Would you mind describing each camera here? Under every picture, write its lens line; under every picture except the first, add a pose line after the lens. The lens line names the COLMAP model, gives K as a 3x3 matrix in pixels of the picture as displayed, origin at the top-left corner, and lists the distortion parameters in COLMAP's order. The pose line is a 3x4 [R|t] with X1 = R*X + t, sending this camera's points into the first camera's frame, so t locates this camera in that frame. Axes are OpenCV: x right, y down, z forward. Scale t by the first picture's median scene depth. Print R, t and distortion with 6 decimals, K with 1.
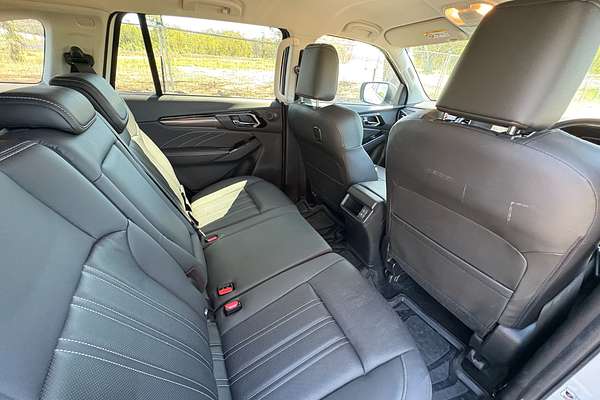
lens RADIAL K [[242.0, 0, 300.0], [0, 242.0, 200.0], [0, 0, 1]] dist [0.001702, 0.000217]
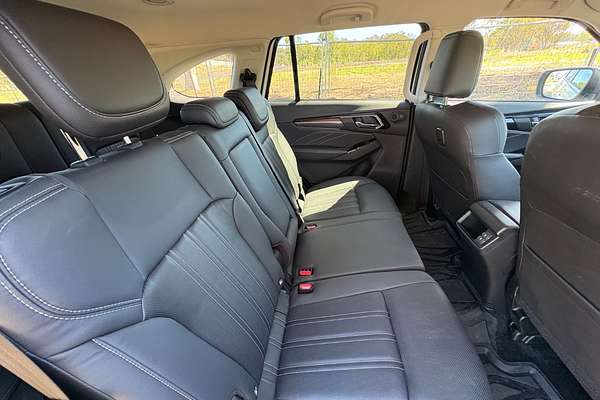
lens RADIAL K [[242.0, 0, 300.0], [0, 242.0, 200.0], [0, 0, 1]] dist [0.001702, 0.000217]
pose [[0.840921, 0.163809, -0.515770, 0.132207], [-0.171524, 0.984625, 0.033062, 0.009109], [0.513256, 0.060664, 0.856089, 0.010840]]
